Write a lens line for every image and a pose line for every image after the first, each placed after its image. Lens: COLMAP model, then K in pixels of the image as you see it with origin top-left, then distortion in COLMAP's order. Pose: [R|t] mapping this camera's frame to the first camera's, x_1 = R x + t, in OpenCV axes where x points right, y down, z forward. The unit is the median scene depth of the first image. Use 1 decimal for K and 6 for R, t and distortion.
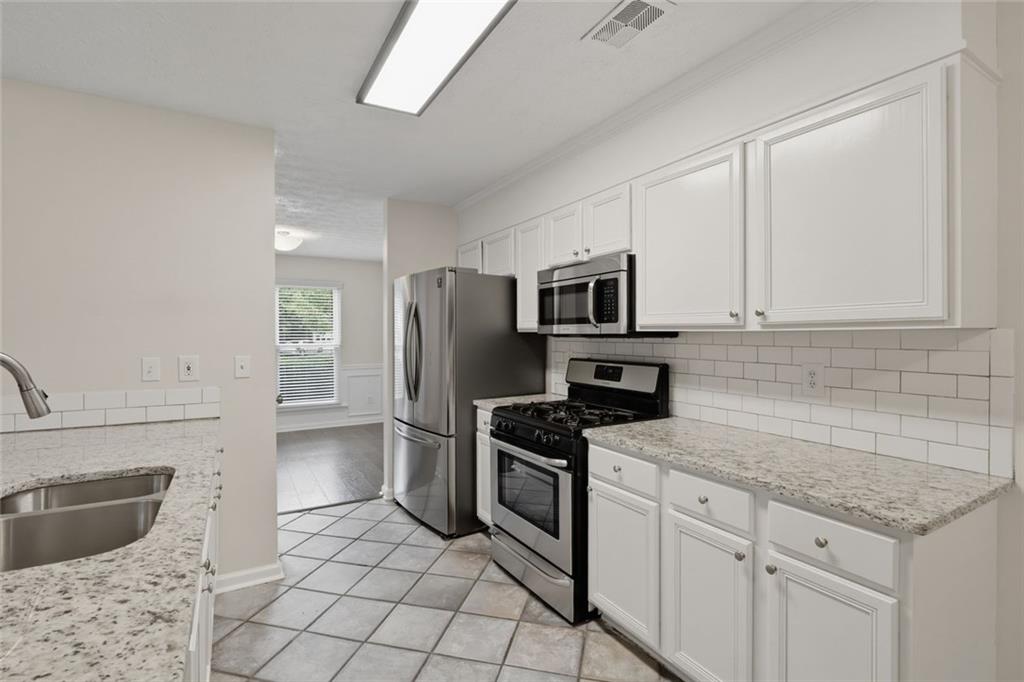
lens RADIAL K [[475.5, 0, 517.1], [0, 475.5, 337.7], [0, 0, 1]] dist [-0.006504, 0.001289]
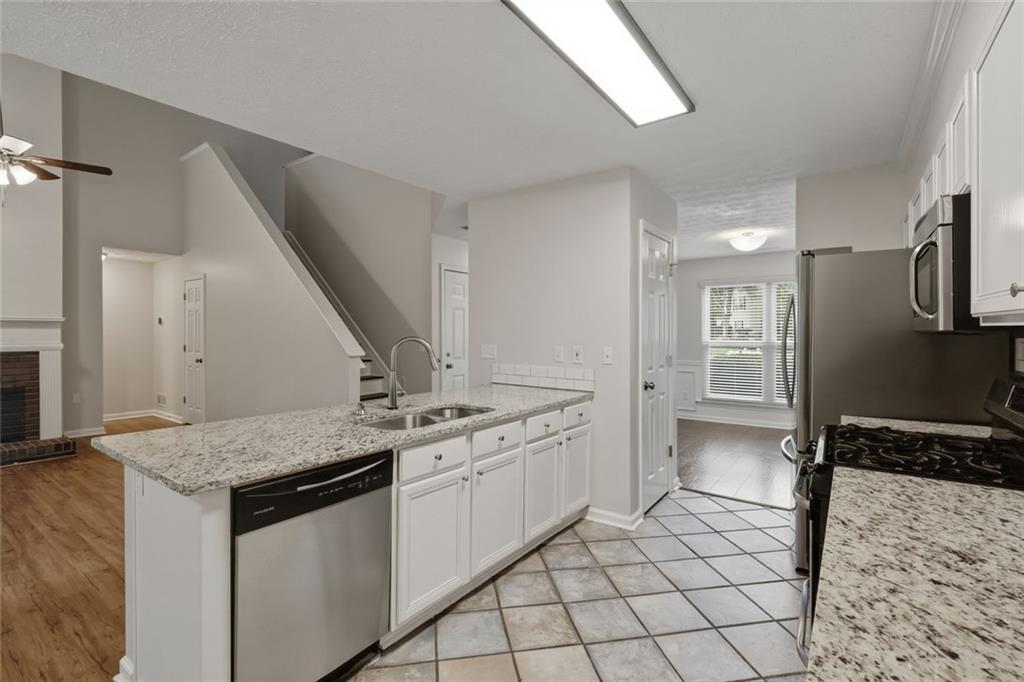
lens RADIAL K [[475.5, 0, 521.7], [0, 475.5, 339.4], [0, 0, 1]] dist [-0.006504, 0.001289]
pose [[0.397219, 0.015505, -0.917593, 0.580138], [-0.007191, 0.999879, 0.013782, -0.001289], [0.917696, 0.001124, 0.397282, 0.285976]]
